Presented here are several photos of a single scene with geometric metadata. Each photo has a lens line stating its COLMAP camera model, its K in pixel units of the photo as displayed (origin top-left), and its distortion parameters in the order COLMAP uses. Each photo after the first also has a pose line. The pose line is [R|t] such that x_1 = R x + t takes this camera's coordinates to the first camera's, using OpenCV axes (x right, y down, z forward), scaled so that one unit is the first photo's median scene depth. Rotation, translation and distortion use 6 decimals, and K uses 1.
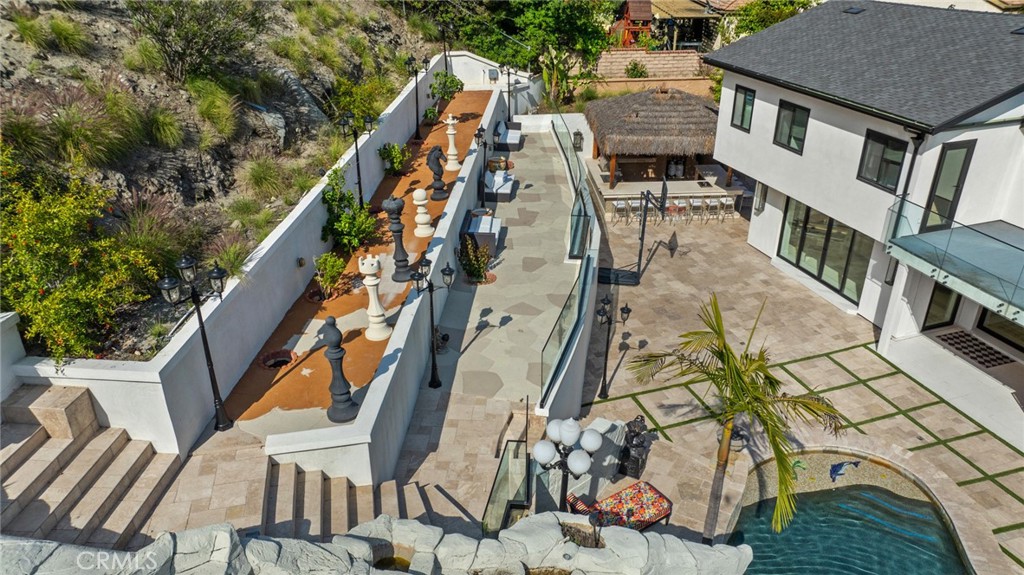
lens RADIAL K [[715.8, 0, 512.0], [0, 715.8, 287.5], [0, 0, 1]] dist [-0.015191, 0.007341]
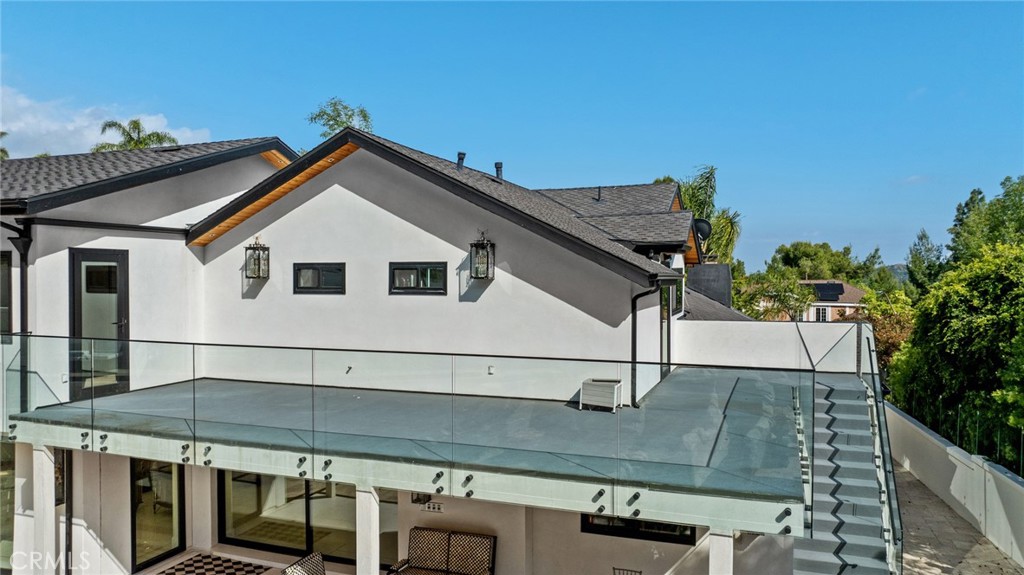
lens RADIAL K [[715.8, 0, 512.0], [0, 715.8, 287.5], [0, 0, 1]] dist [-0.015191, 0.007341]
pose [[0.633248, -0.000960, 0.773948, 0.300416], [0.353169, 0.890173, -0.287860, 0.128147], [-0.688672, 0.455622, 0.564039, 0.315465]]
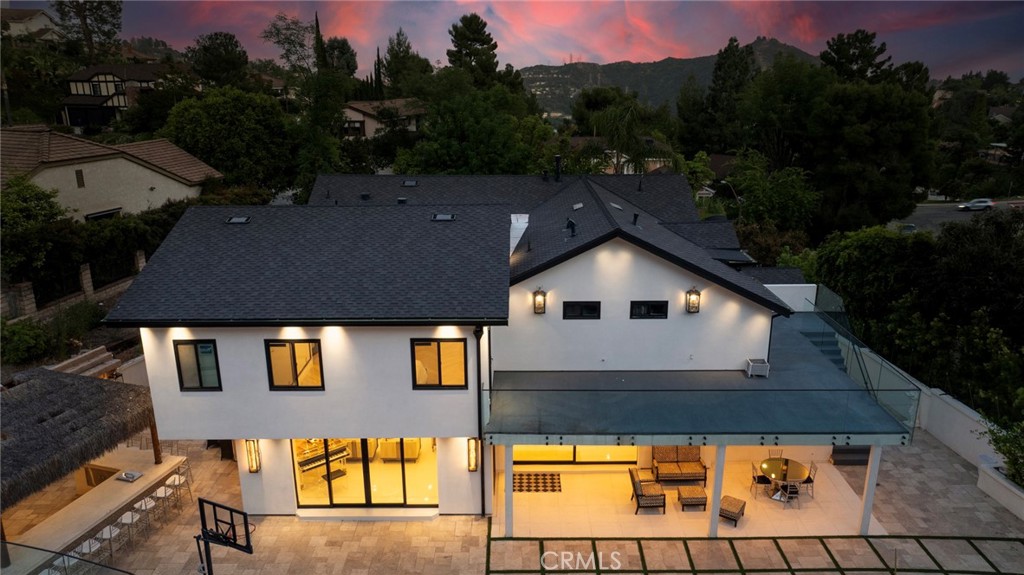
lens RADIAL K [[725.5, 0, 512.0], [0, 725.5, 287.5], [0, 0, 1]] dist [-0.012092, -0.000243]
pose [[0.324497, -0.263254, 0.908515, -0.280877], [0.440548, 0.892016, 0.101121, -0.290224], [-0.837030, 0.367431, 0.405433, 0.429198]]
